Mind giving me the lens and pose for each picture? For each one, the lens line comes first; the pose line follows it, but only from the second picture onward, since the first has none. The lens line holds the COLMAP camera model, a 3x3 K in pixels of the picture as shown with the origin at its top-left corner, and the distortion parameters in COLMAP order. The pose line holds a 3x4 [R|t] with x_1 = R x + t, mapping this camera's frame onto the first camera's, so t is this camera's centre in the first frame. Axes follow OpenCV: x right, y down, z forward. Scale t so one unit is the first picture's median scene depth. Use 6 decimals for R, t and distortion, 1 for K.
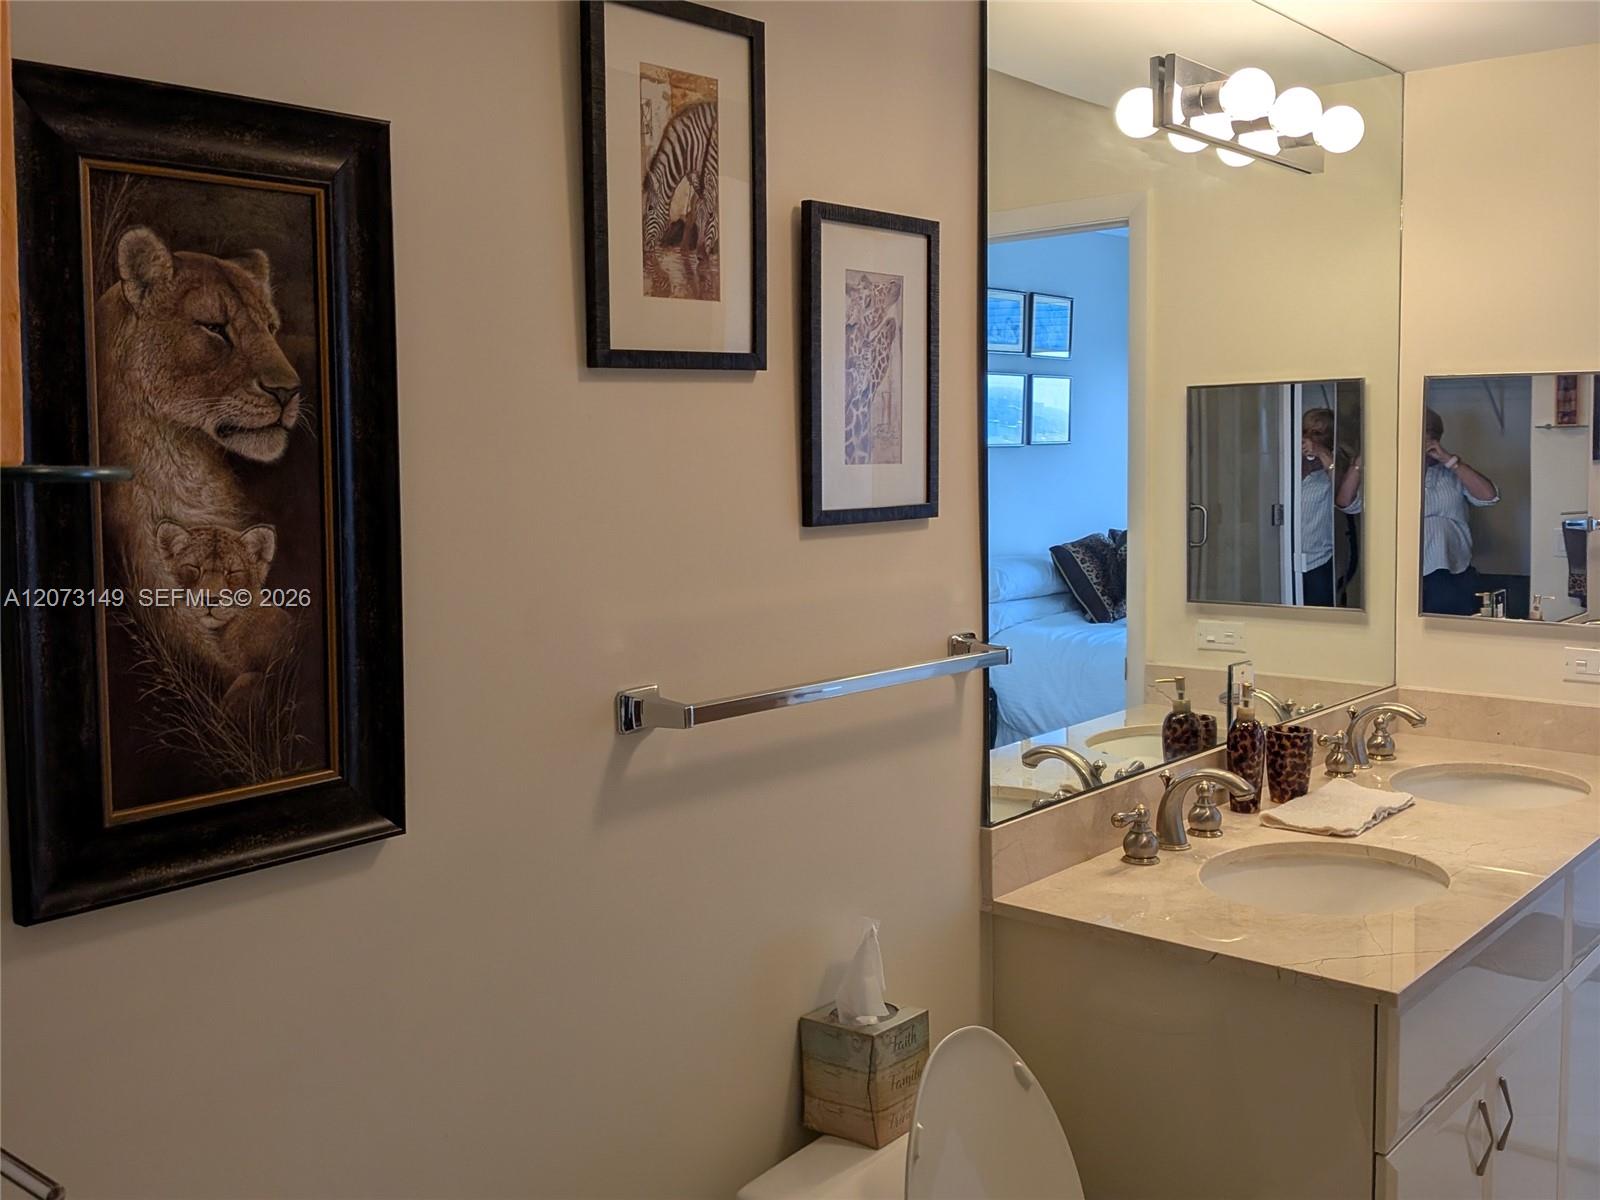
lens RADIAL K [[1536.8, 0, 797.0], [0, 1536.8, 573.7], [0, 0, 1]] dist [0.142252, -0.268795]
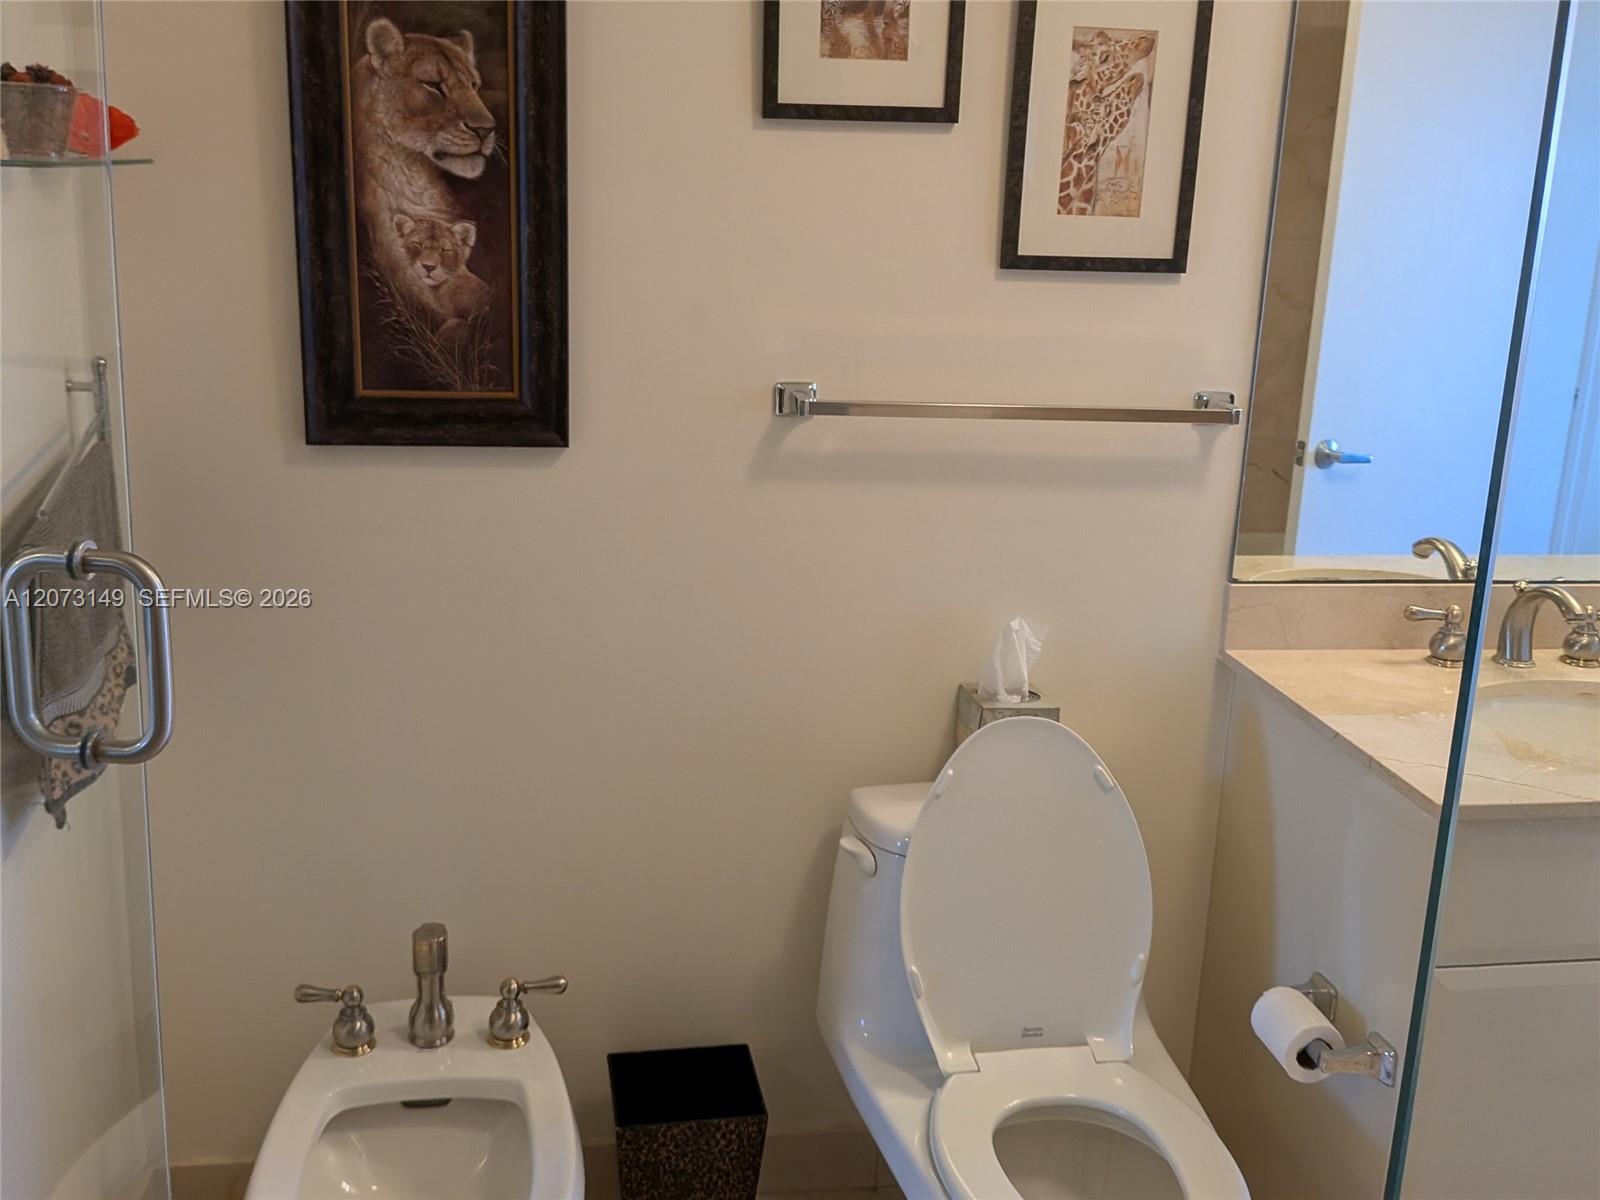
lens RADIAL K [[1536.8, 0, 797.0], [0, 1536.8, 573.7], [0, 0, 1]] dist [0.142252, -0.268795]
pose [[0.753786, 0.206225, -0.623922, 0.917512], [-0.104831, 0.975058, 0.195635, -0.026244], [0.648705, -0.082061, 0.756603, 0.033835]]
